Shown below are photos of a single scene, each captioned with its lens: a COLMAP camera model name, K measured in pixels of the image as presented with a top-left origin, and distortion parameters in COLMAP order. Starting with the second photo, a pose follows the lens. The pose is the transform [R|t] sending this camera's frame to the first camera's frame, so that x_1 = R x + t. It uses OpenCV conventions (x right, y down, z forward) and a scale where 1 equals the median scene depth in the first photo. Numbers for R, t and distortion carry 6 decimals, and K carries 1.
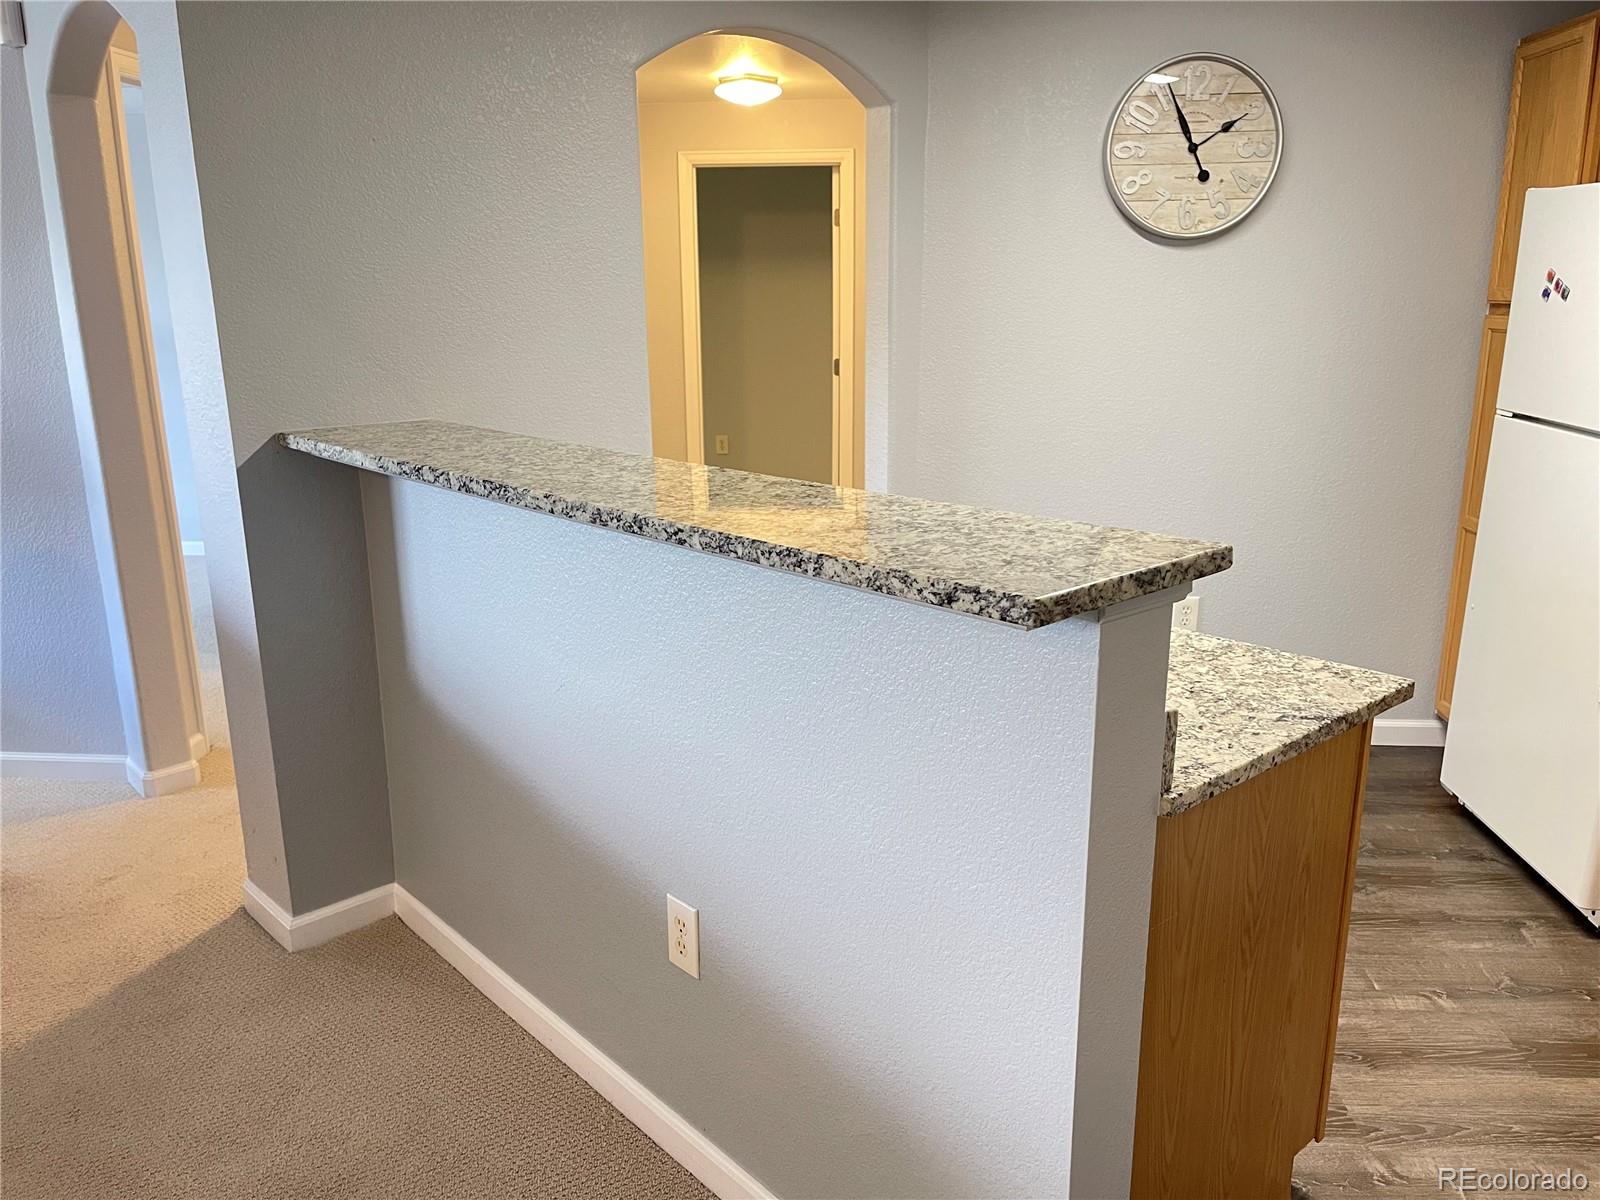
lens RADIAL K [[1212.5, 0, 802.4], [0, 1212.5, 606.8], [0, 0, 1]] dist [0.076399, -0.110863]
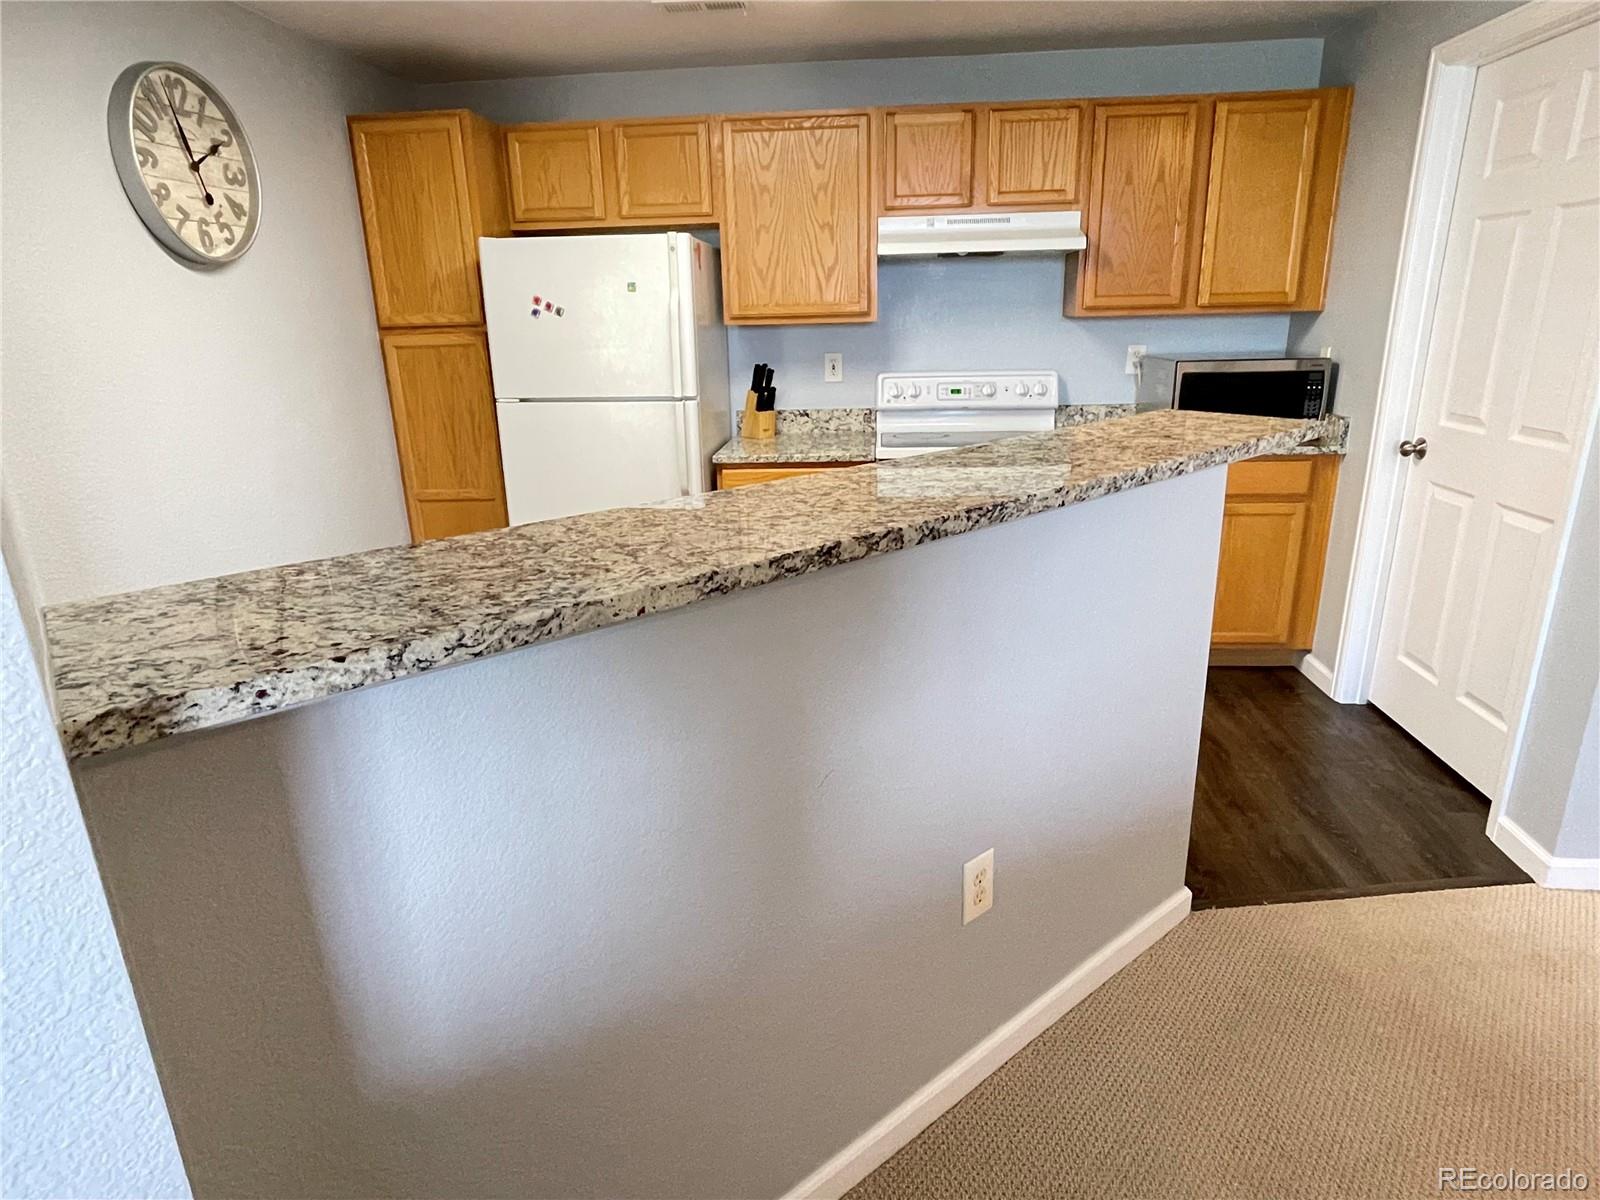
lens RADIAL K [[937.8, 0, 798.8], [0, 937.8, 607.5], [0, 0, 1]] dist [-0.005481, 0.000827]
pose [[0.020398, -0.297658, 0.954455, -0.759564], [0.280157, 0.918109, 0.280335, -0.217536], [-0.959738, 0.261678, 0.102119, 0.928223]]
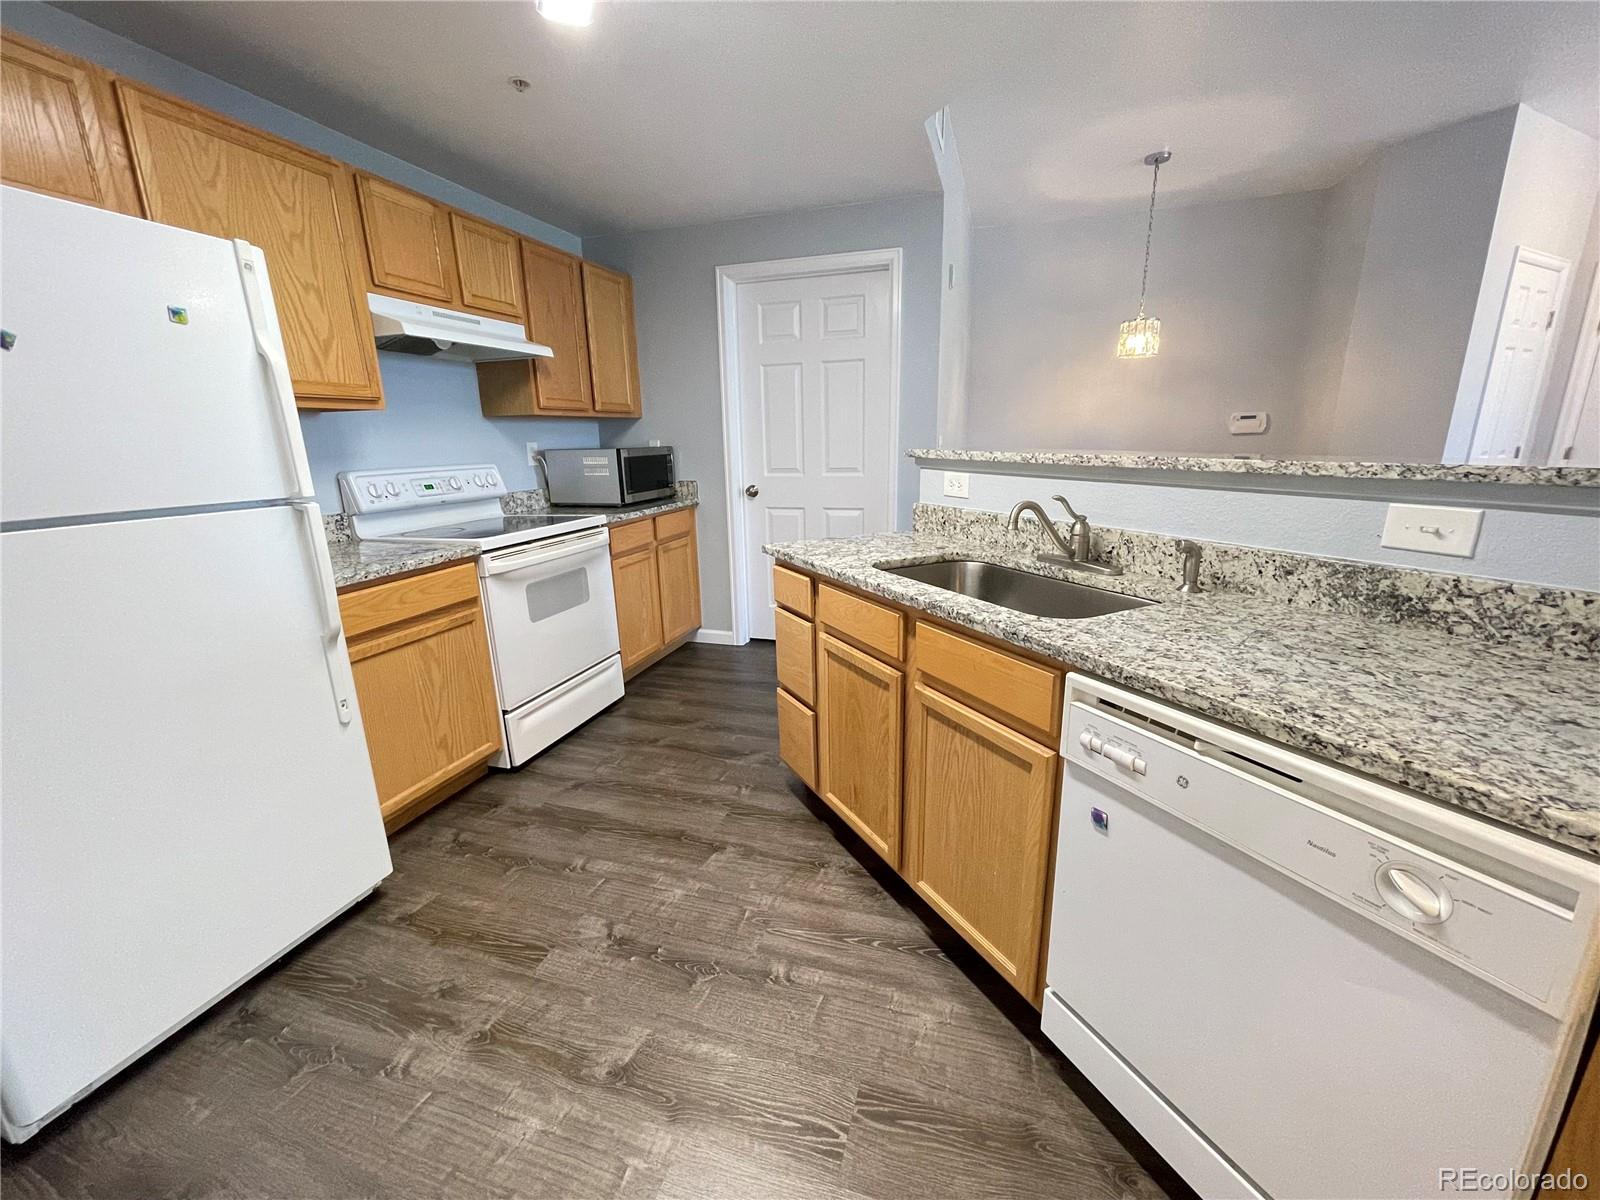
lens RADIAL K [[643.8, 0, 798.5], [0, 643.8, 604.3], [0, 0, 1]] dist [-0.003279, 0.000215]
pose [[-0.968235, -0.036459, 0.247371, 0.110458], [0.090704, 0.870712, 0.483356, -0.344688], [-0.233011, 0.490439, -0.839747, 1.698004]]
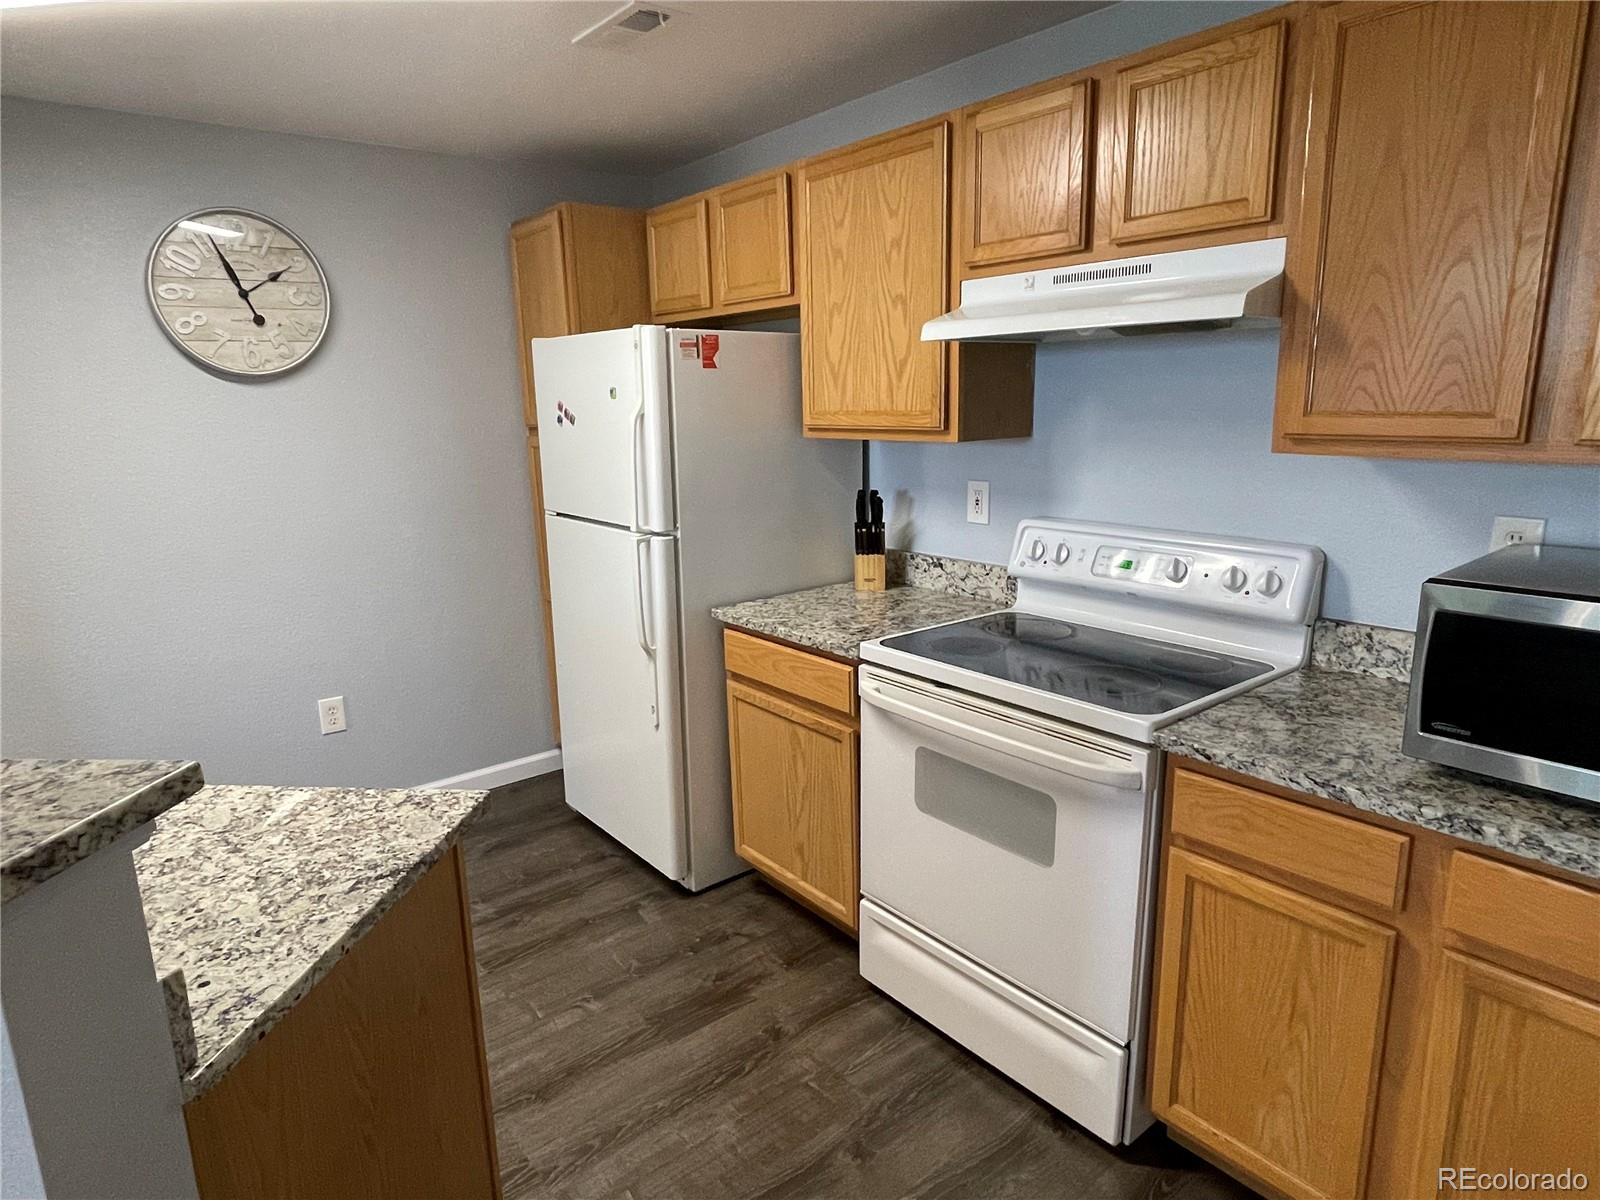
lens RADIAL K [[932.9, 0, 798.0], [0, 932.9, 604.3], [0, 0, 1]] dist [0.005762, -0.020220]
pose [[0.735955, -0.159019, 0.658090, 0.156479], [0.191027, 0.981304, 0.023490, -0.055655], [-0.649522, 0.108425, 0.752573, 0.165639]]
